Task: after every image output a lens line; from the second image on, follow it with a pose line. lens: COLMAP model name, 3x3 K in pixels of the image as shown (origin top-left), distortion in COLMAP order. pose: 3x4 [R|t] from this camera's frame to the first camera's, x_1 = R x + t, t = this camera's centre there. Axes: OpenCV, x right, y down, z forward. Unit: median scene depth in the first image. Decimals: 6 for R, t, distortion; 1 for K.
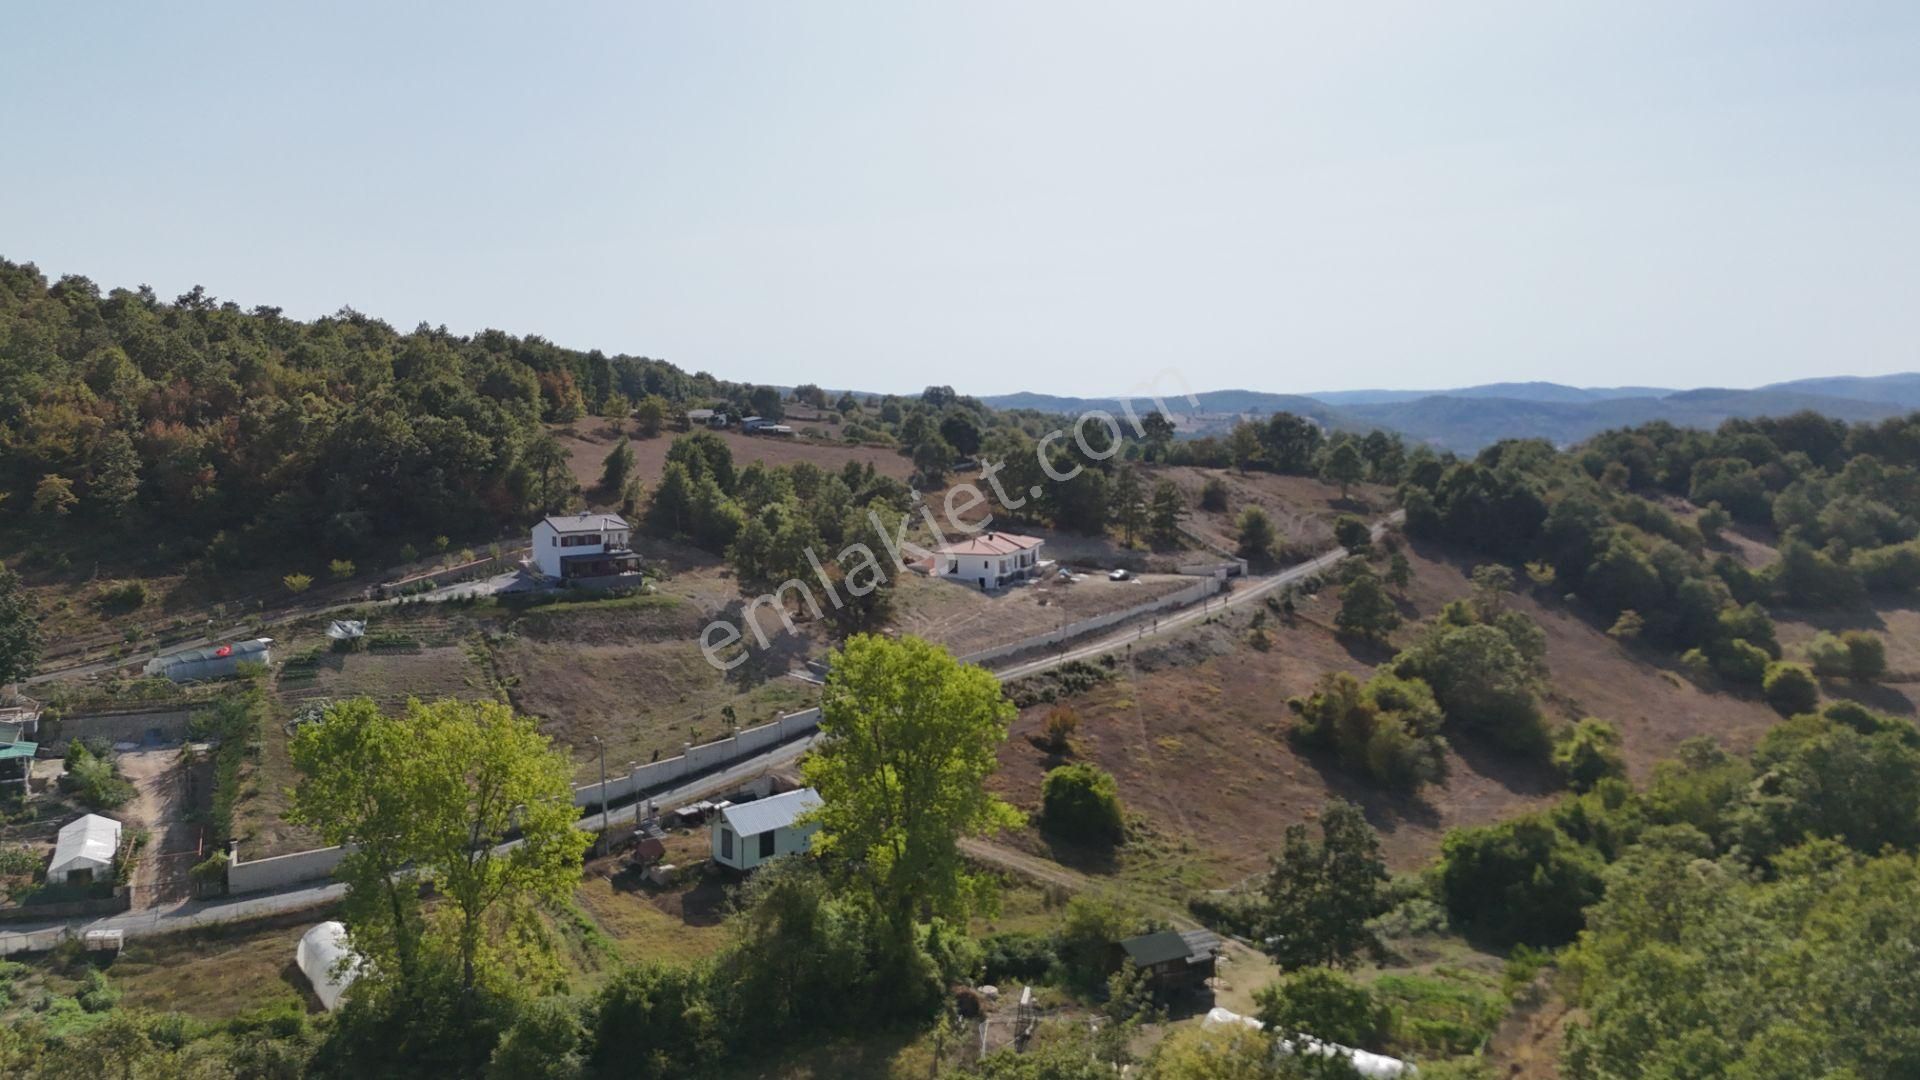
lens RADIAL K [[1411.6, 0, 958.1], [0, 1411.6, 538.2], [0, 0, 1]] dist [0.077907, -0.073554]
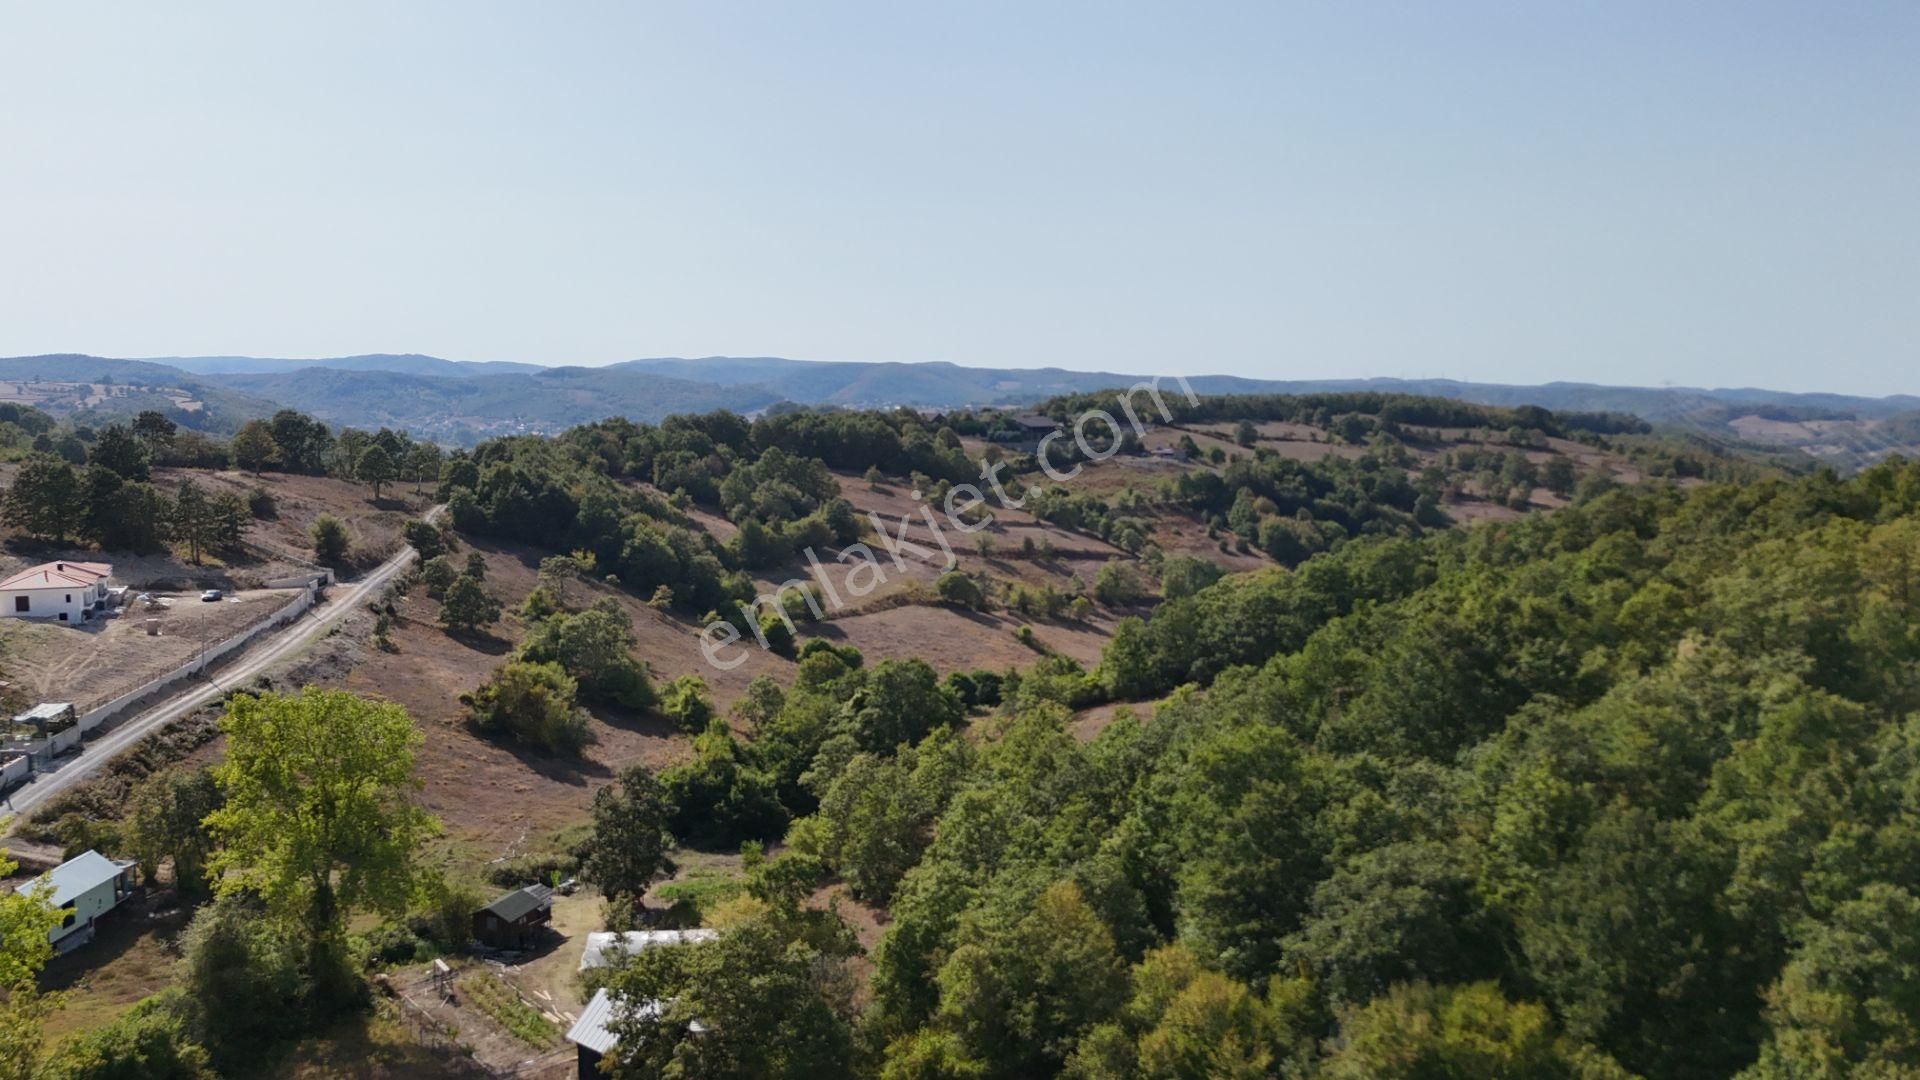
lens RADIAL K [[1411.6, 0, 959.8], [0, 1411.6, 539.9], [0, 0, 1]] dist [0.077907, -0.073554]
pose [[0.729804, -0.064622, 0.680596, -0.247226], [0.049471, 0.997905, 0.041702, -0.038205], [-0.681864, 0.003236, 0.731471, -0.106355]]
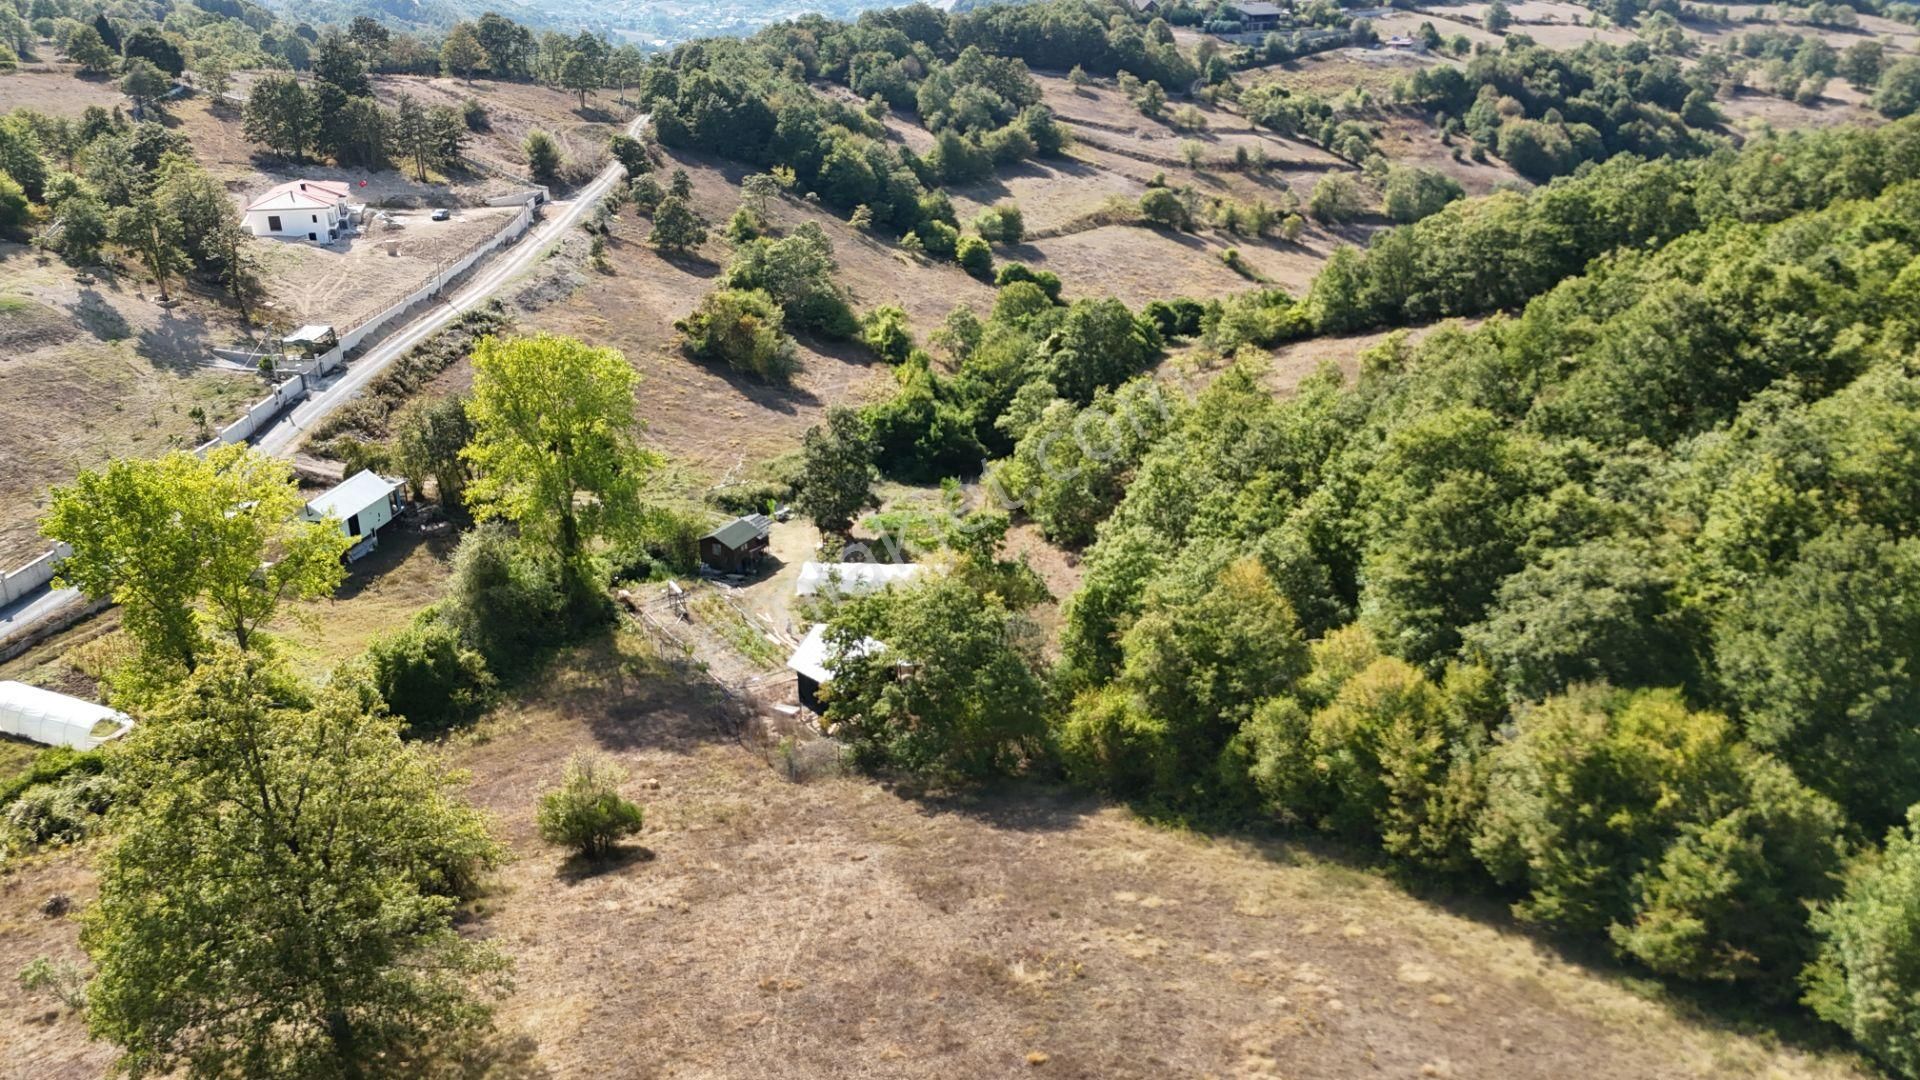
lens RADIAL K [[1411.6, 0, 960.0], [0, 1411.6, 541.9], [0, 0, 1]] dist [0.077907, -0.073554]
pose [[0.817782, -0.219781, 0.531911, -0.245681], [0.053961, 0.949422, 0.309332, -0.065695], [-0.572993, -0.224263, 0.788280, -0.108663]]
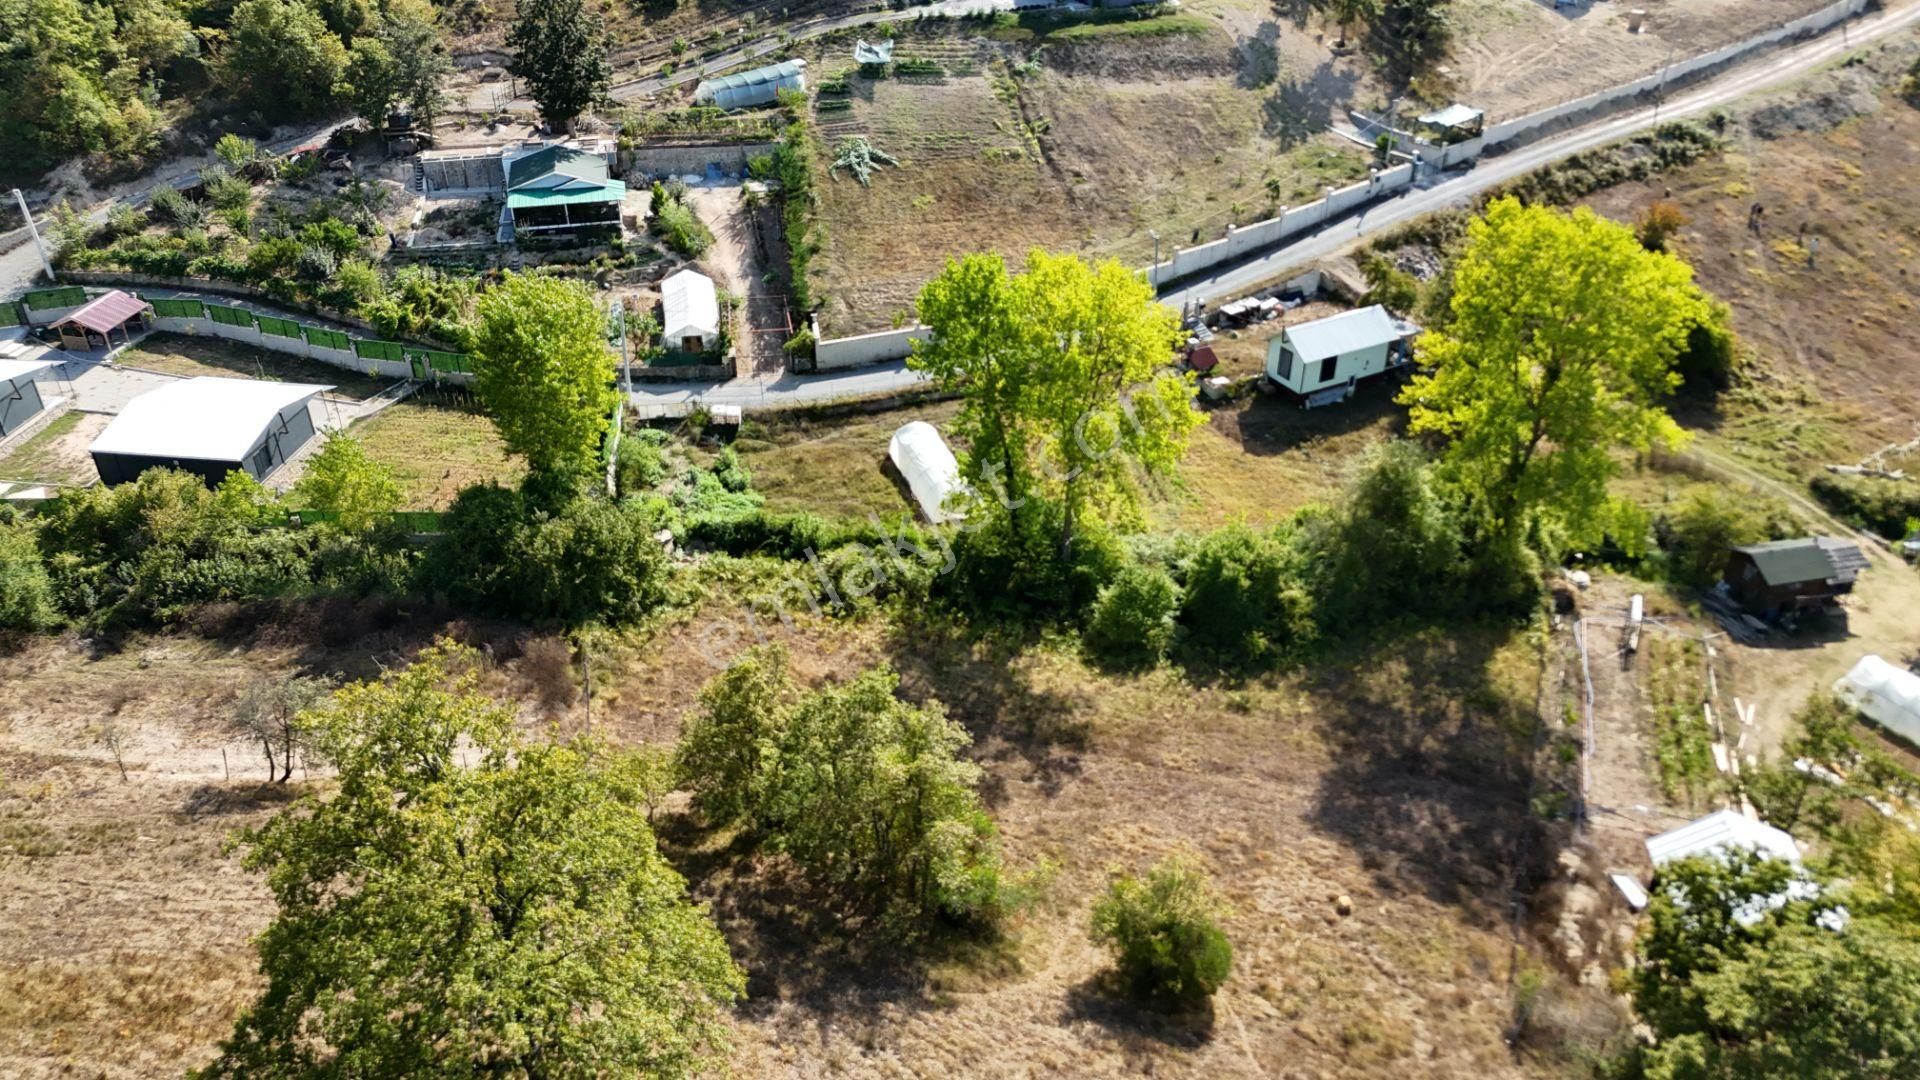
lens RADIAL K [[1411.6, 0, 960.9], [0, 1411.6, 539.0], [0, 0, 1]] dist [0.077907, -0.073554]
pose [[0.960199, 0.145848, -0.238214, -0.091577], [-0.022261, 0.890094, 0.455233, -0.076501], [0.278428, -0.431811, 0.857914, 0.053987]]
